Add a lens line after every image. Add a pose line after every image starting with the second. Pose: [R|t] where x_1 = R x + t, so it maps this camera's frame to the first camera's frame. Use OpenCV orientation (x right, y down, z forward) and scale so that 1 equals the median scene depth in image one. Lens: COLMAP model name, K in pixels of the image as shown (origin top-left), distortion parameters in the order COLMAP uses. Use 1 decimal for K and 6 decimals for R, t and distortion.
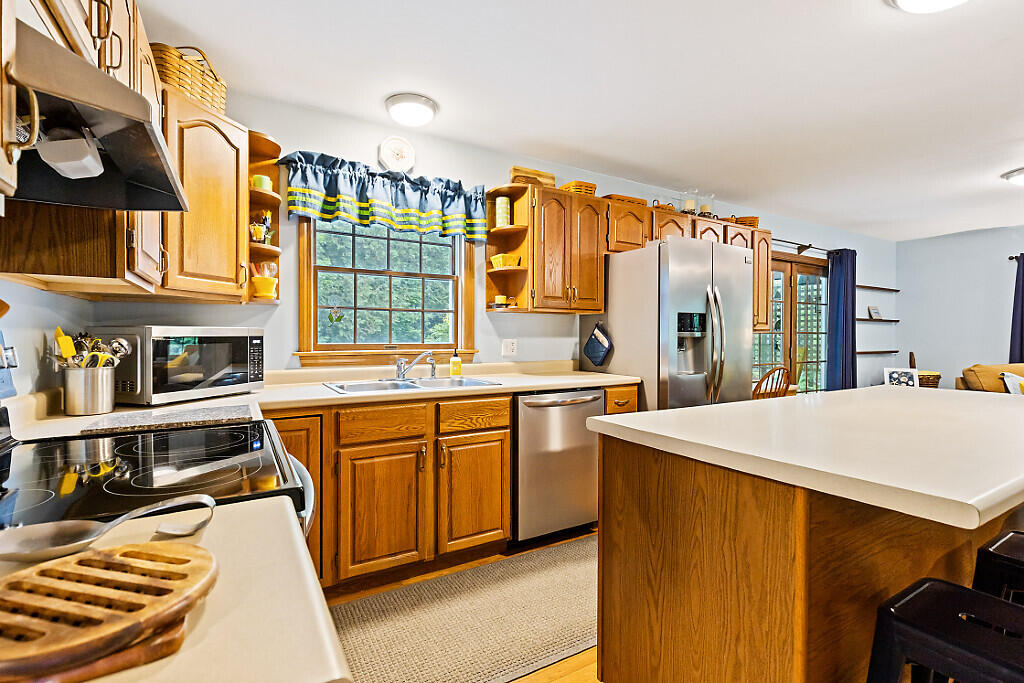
lens RADIAL K [[463.4, 0, 509.8], [0, 463.4, 338.6], [0, 0, 1]] dist [-0.003778, -0.001015]
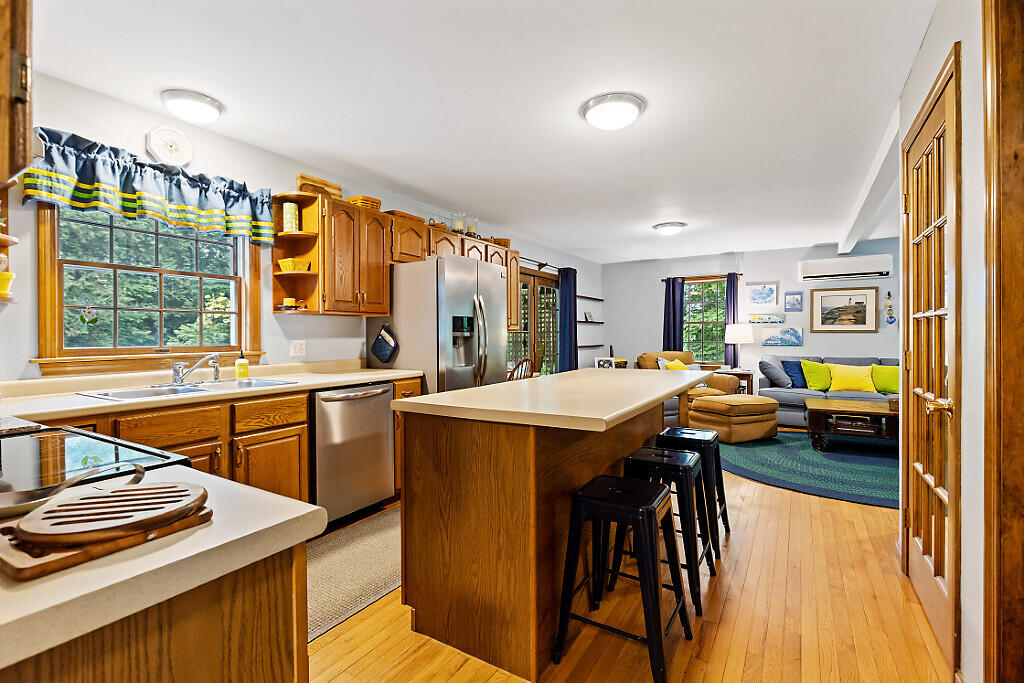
lens RADIAL K [[463.4, 0, 509.8], [0, 463.4, 338.6], [0, 0, 1]] dist [-0.003778, -0.001015]
pose [[0.884323, -0.013296, 0.466686, -0.070951], [0.013214, 0.999907, 0.003449, 0.000171], [-0.466688, 0.003117, 0.884416, -0.145023]]
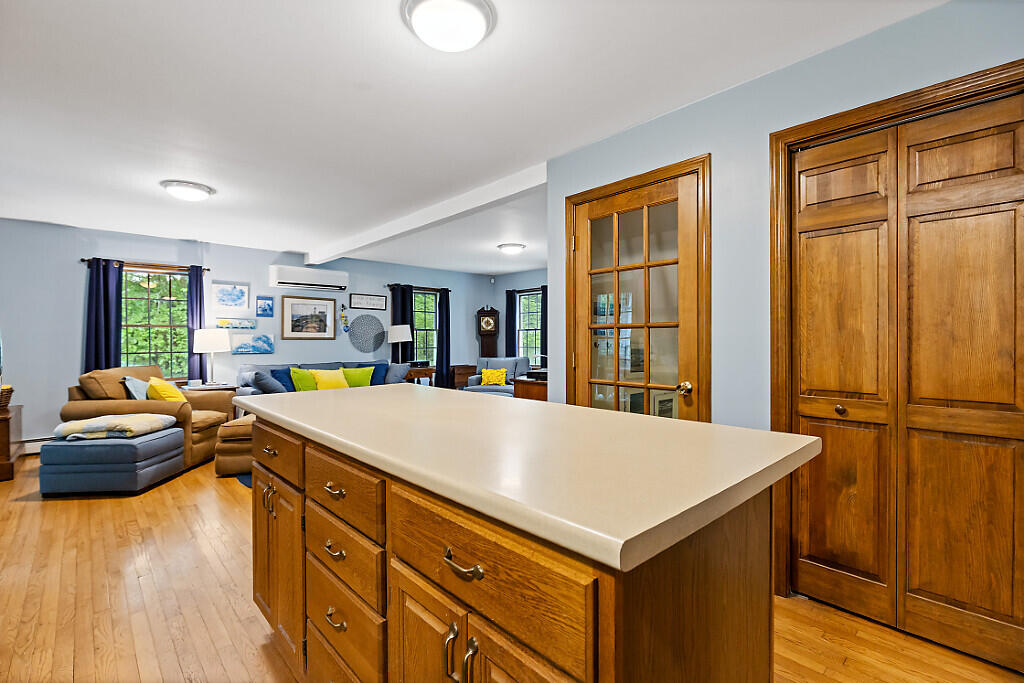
lens RADIAL K [[463.4, 0, 509.8], [0, 463.4, 338.6], [0, 0, 1]] dist [-0.003778, -0.001015]
pose [[-0.221796, -0.001916, 0.975091, -0.117037], [0.011832, 0.999919, 0.004656, -0.003948], [-0.975021, 0.012570, -0.221755, 0.571649]]
